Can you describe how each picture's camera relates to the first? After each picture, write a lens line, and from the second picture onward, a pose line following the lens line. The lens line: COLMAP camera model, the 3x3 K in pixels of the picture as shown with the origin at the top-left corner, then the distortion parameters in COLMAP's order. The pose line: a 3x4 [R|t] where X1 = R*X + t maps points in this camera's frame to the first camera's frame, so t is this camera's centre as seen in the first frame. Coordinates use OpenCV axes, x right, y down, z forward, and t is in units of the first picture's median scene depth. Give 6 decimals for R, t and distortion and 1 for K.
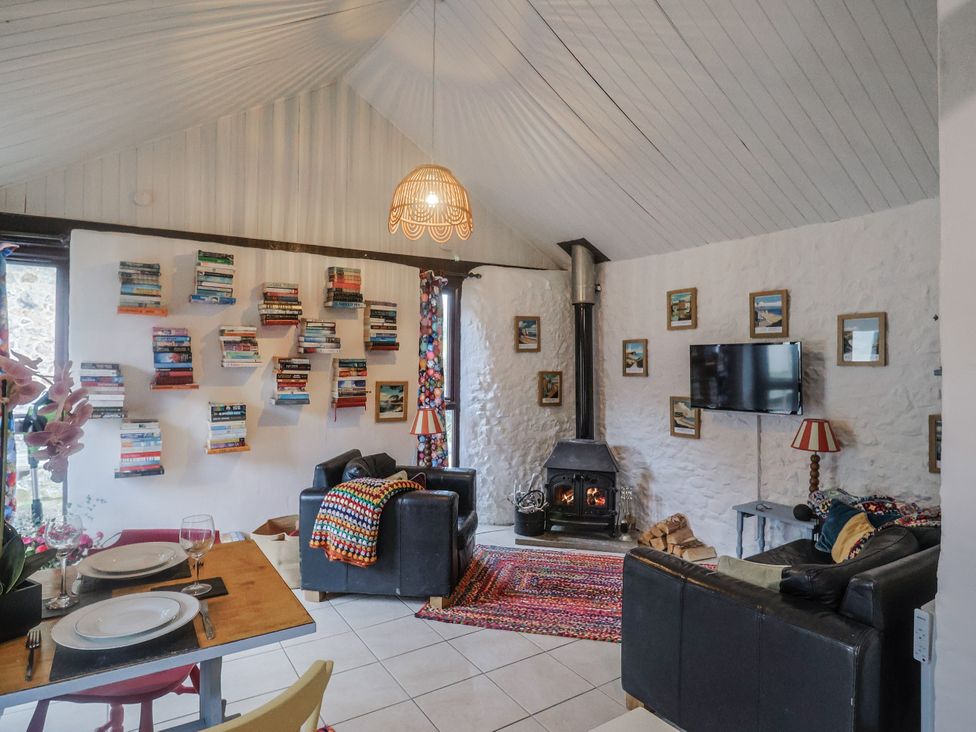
lens RADIAL K [[627.2, 0, 490.7], [0, 627.2, 363.1], [0, 0, 1]] dist [-0.000217, -0.020773]
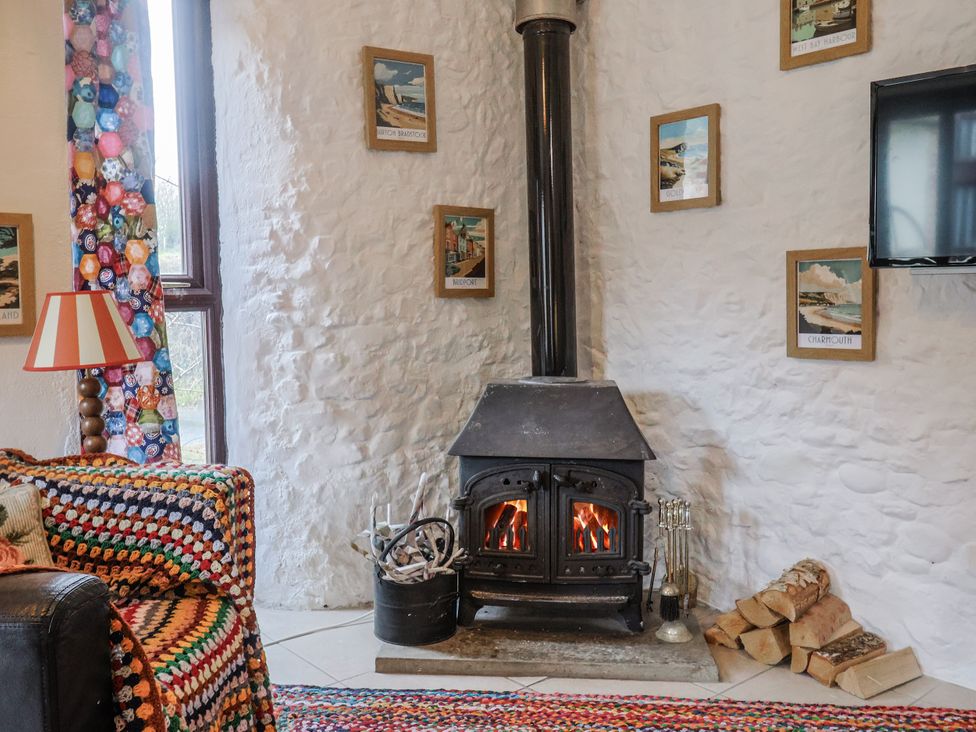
lens RADIAL K [[957.4, 0, 541.3], [0, 957.4, 366.7], [0, 0, 1]] dist [0.000591, -0.000077]
pose [[0.984836, -0.028812, 0.171079, 0.040692], [0.014992, 0.996558, 0.081531, 0.067461], [-0.172839, -0.077730, 0.981878, 0.429762]]
